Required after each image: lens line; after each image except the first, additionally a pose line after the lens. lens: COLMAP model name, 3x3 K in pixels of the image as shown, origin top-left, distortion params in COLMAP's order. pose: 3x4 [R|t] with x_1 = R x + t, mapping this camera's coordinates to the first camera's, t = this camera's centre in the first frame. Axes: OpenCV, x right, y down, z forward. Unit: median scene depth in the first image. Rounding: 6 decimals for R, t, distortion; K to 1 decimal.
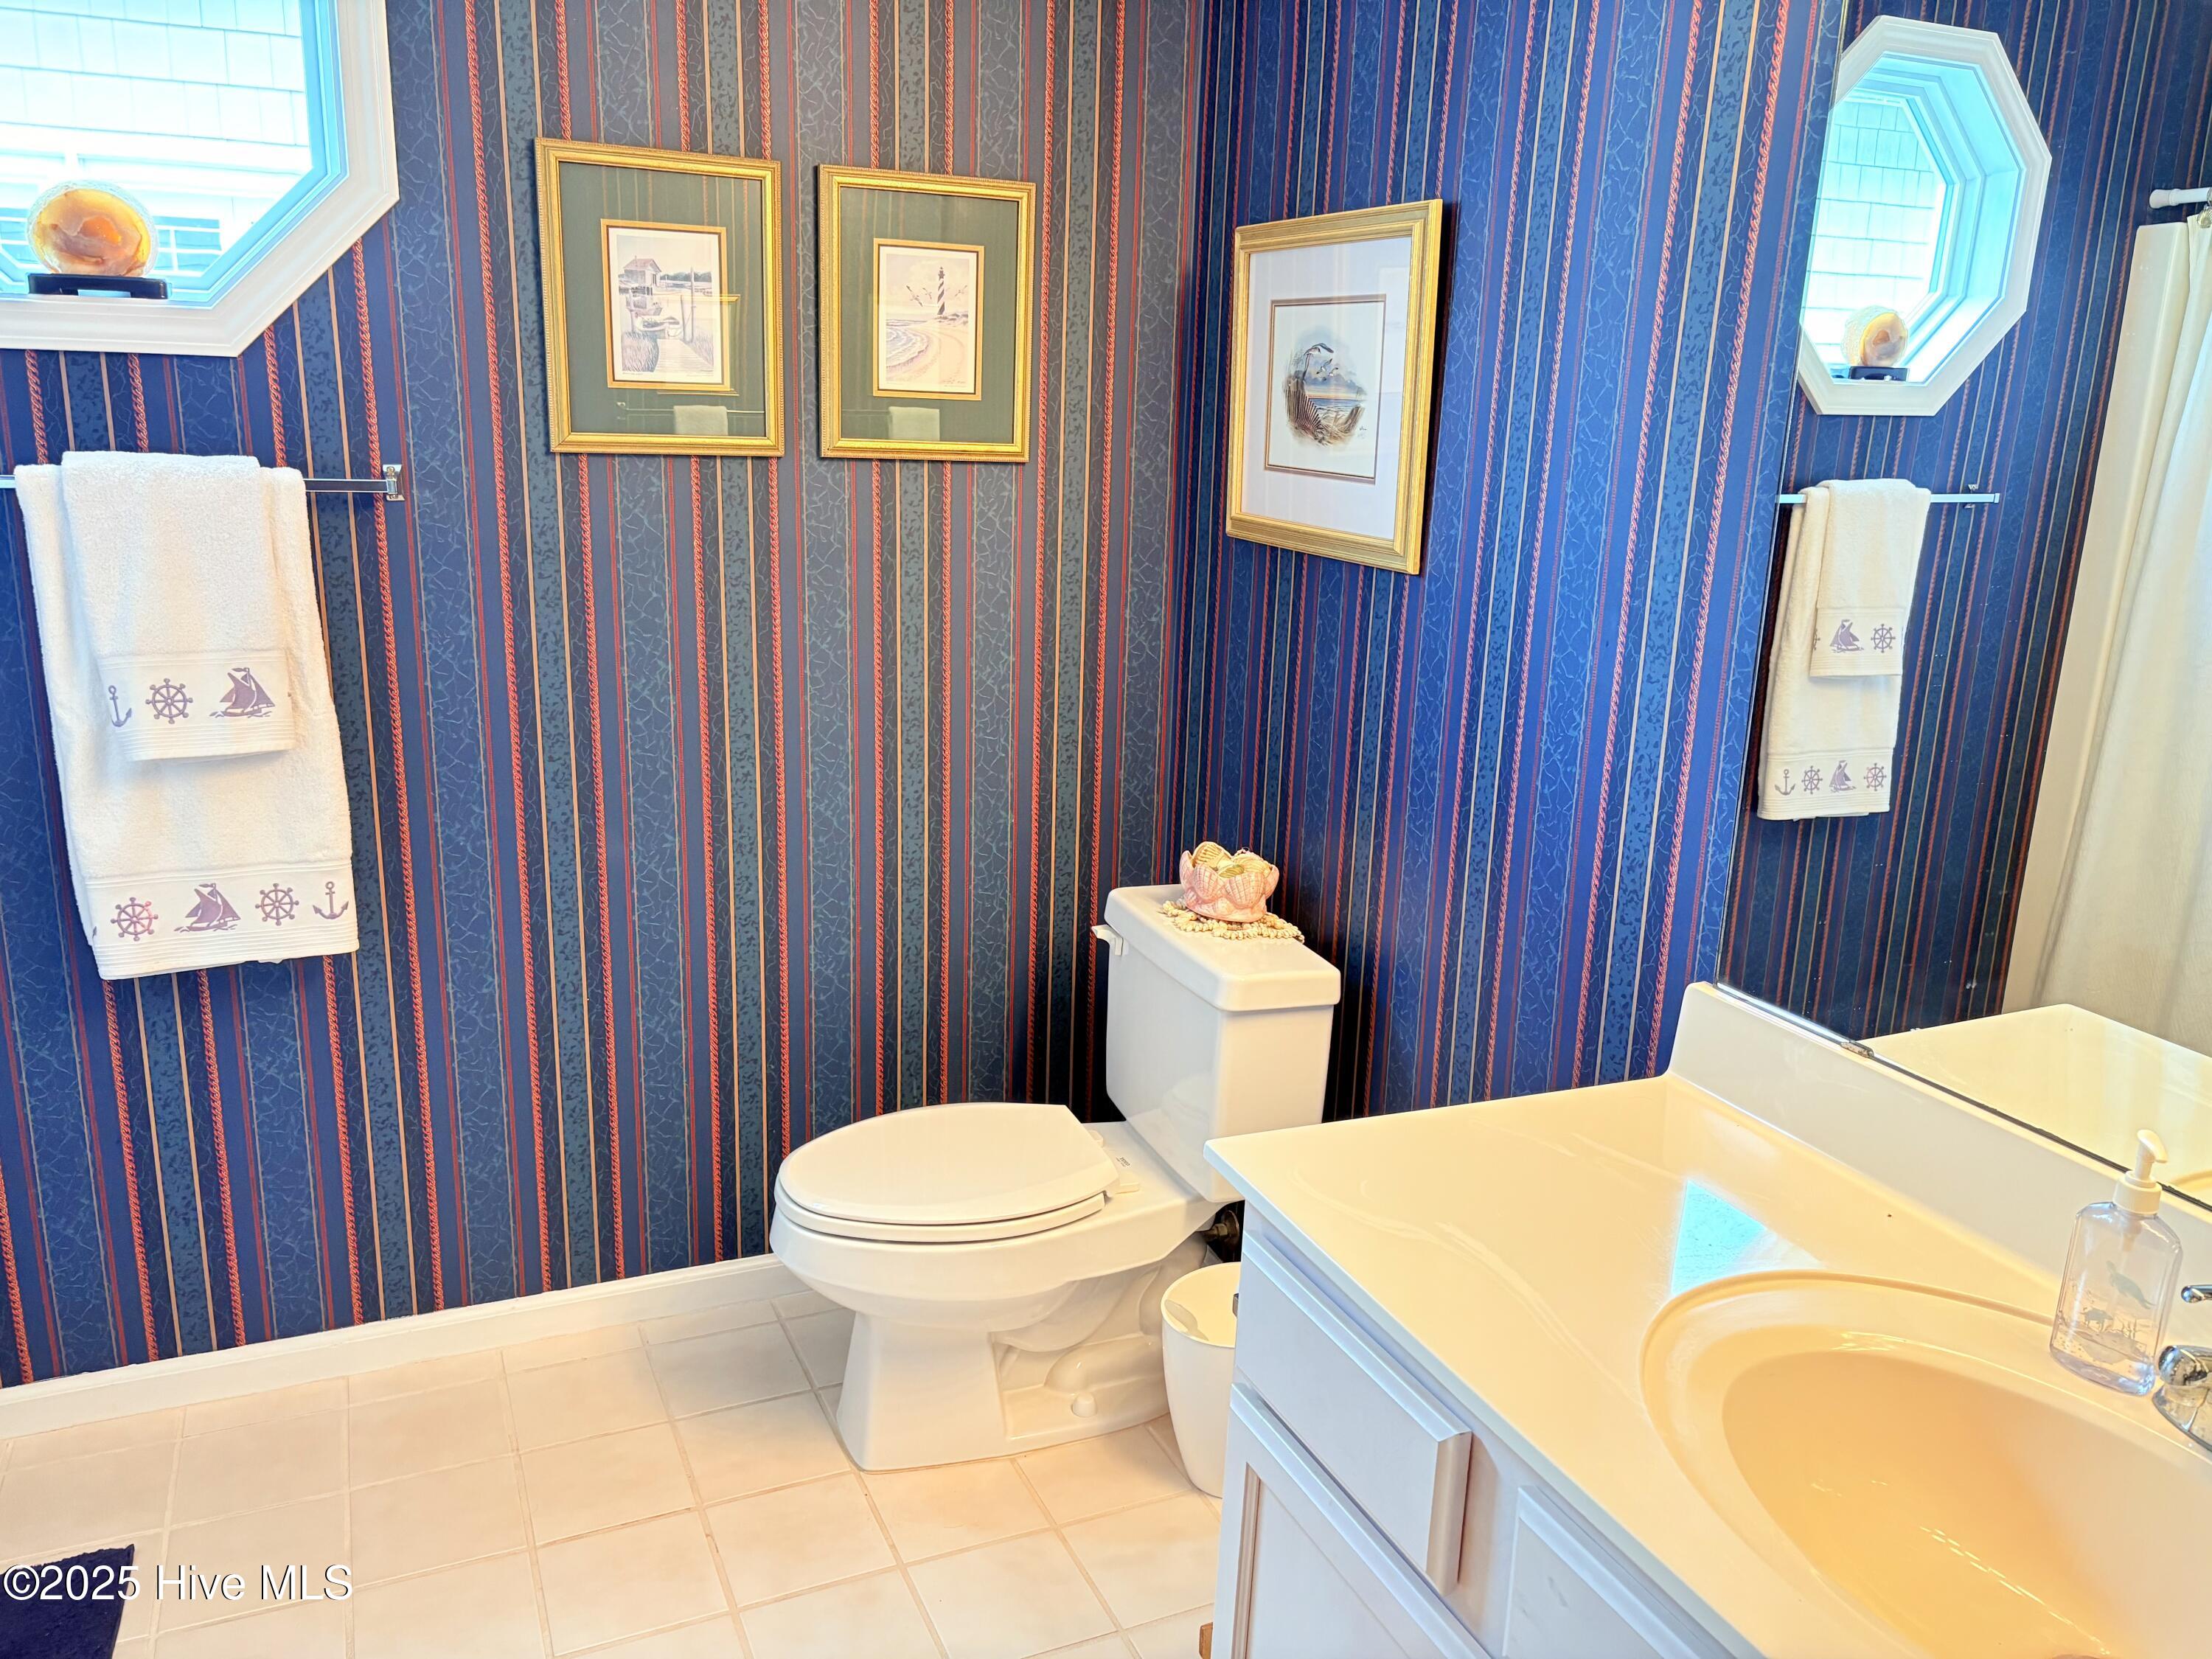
lens RADIAL K [[1691.6, 0, 1118.6], [0, 1691.6, 832.0], [0, 0, 1]] dist [0.039651, -0.052544]
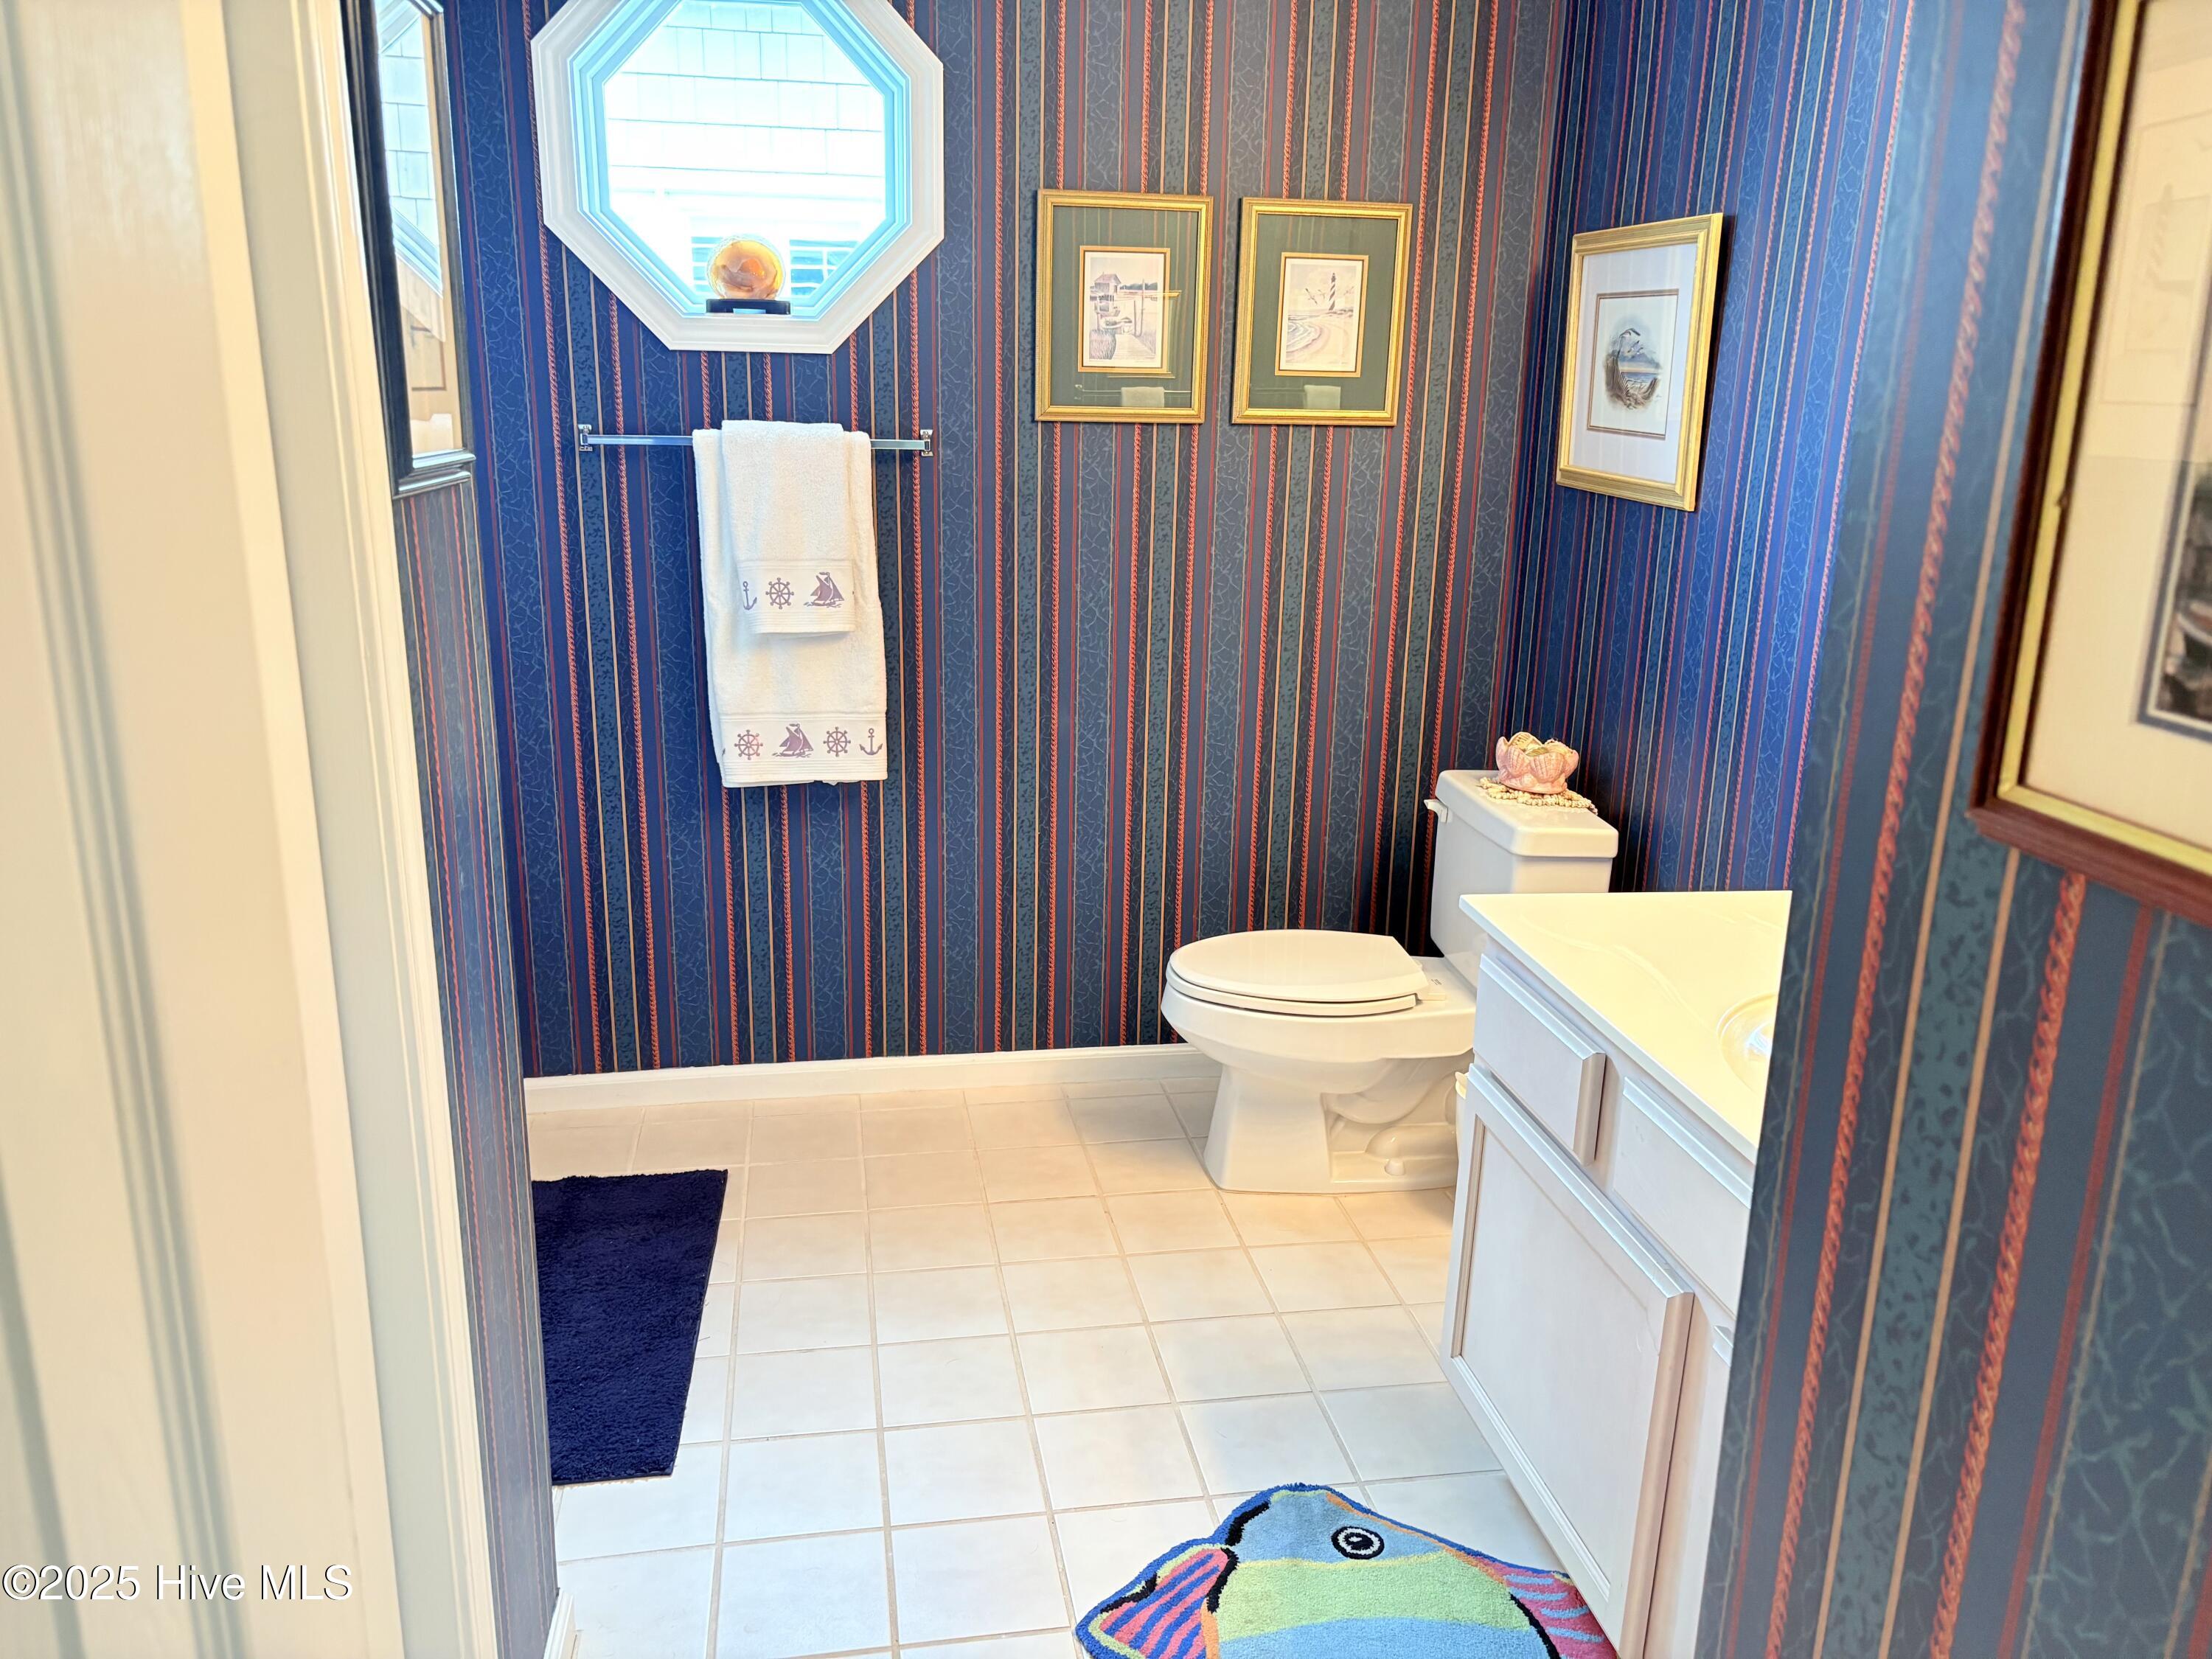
lens RADIAL K [[1691.6, 0, 1096.3], [0, 1691.6, 847.3], [0, 0, 1]] dist [0.039651, -0.052544]
pose [[0.966769, 0.056938, -0.249229, 0.069073], [-0.052163, 0.998307, 0.025727, 0.078248], [0.250272, -0.011871, 0.968103, -0.298764]]
